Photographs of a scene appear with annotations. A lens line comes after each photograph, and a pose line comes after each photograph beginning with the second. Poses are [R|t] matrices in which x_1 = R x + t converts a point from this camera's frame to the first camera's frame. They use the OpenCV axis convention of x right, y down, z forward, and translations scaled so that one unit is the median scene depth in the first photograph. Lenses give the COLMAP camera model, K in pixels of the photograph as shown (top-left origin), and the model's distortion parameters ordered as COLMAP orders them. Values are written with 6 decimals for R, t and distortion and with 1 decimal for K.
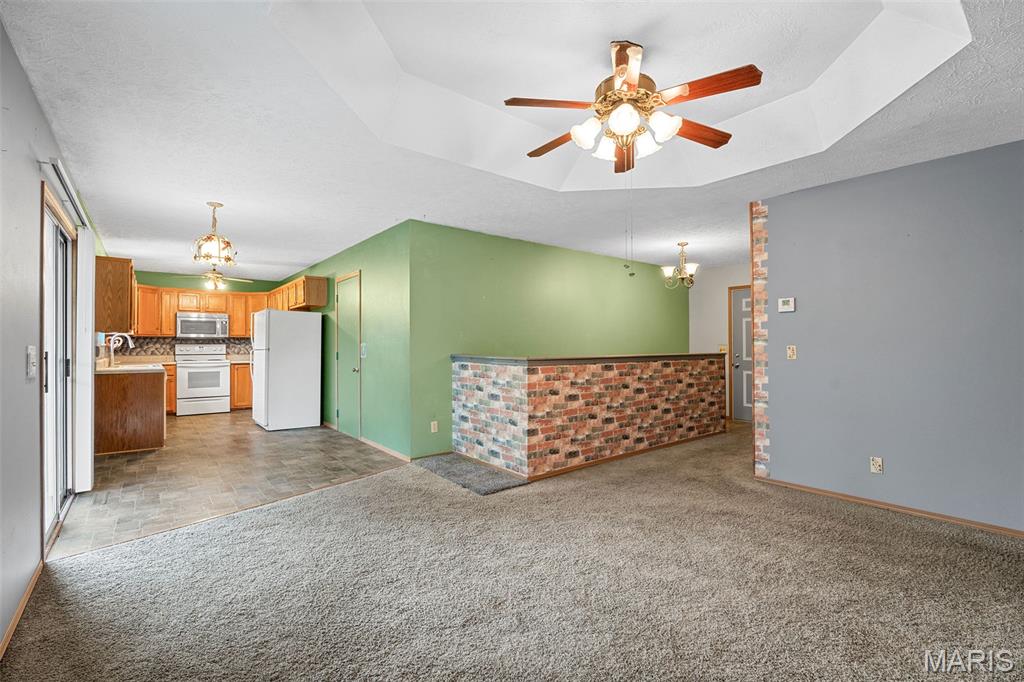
lens RADIAL K [[450.0, 0, 510.8], [0, 450.0, 341.7], [0, 0, 1]] dist [-0.017952, 0.001985]
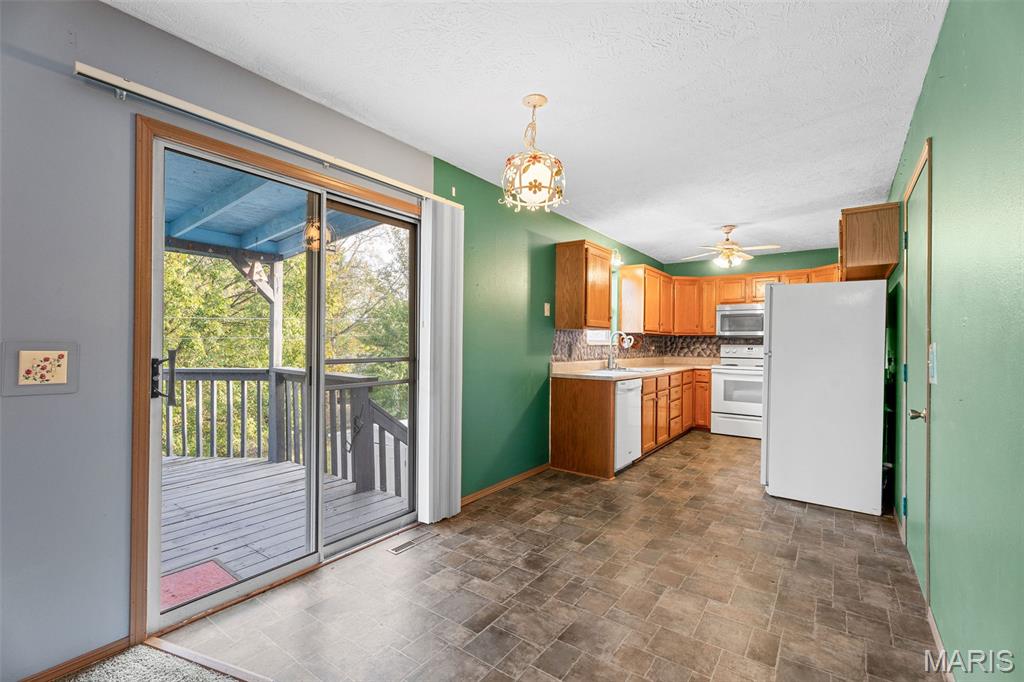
lens RADIAL K [[450.0, 0, 508.9], [0, 450.0, 342.3], [0, 0, 1]] dist [-0.017952, 0.001985]
pose [[0.254398, 0.002302, -0.967097, -0.094224], [-0.003372, 0.999993, 0.001493, 0.003210], [0.967094, 0.002881, 0.254404, 0.704134]]
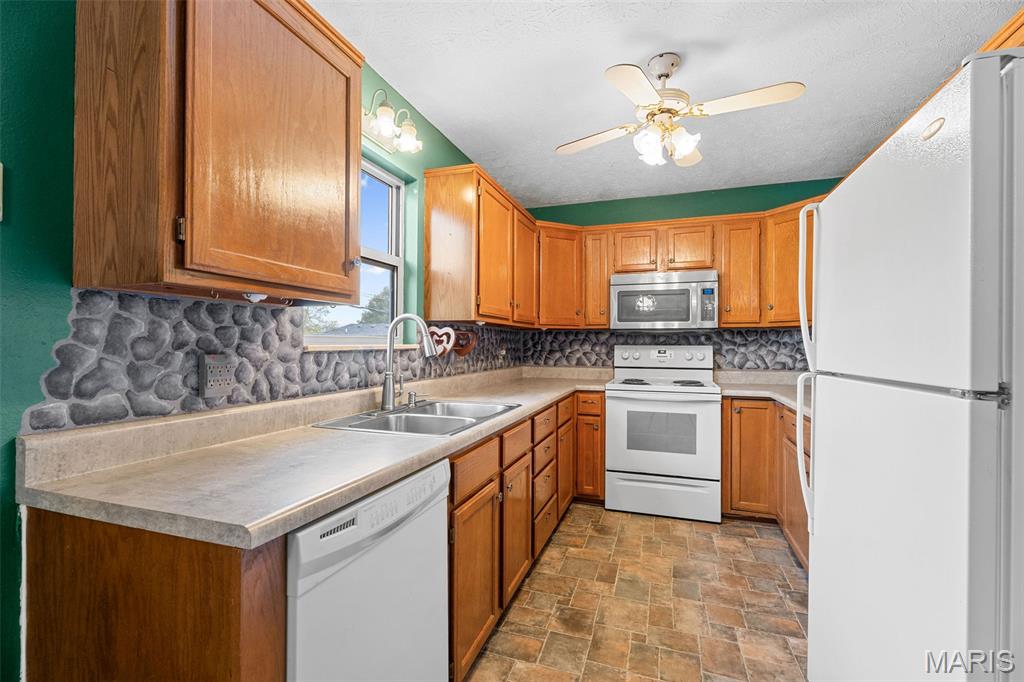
lens RADIAL K [[450.0, 0, 507.5], [0, 450.0, 341.6], [0, 0, 1]] dist [-0.017952, 0.001985]
pose [[0.522803, -0.002052, -0.852451, -0.681272], [0.002797, 0.999996, -0.000692, 0.003950], [0.852449, -0.002022, 0.522806, 1.103975]]
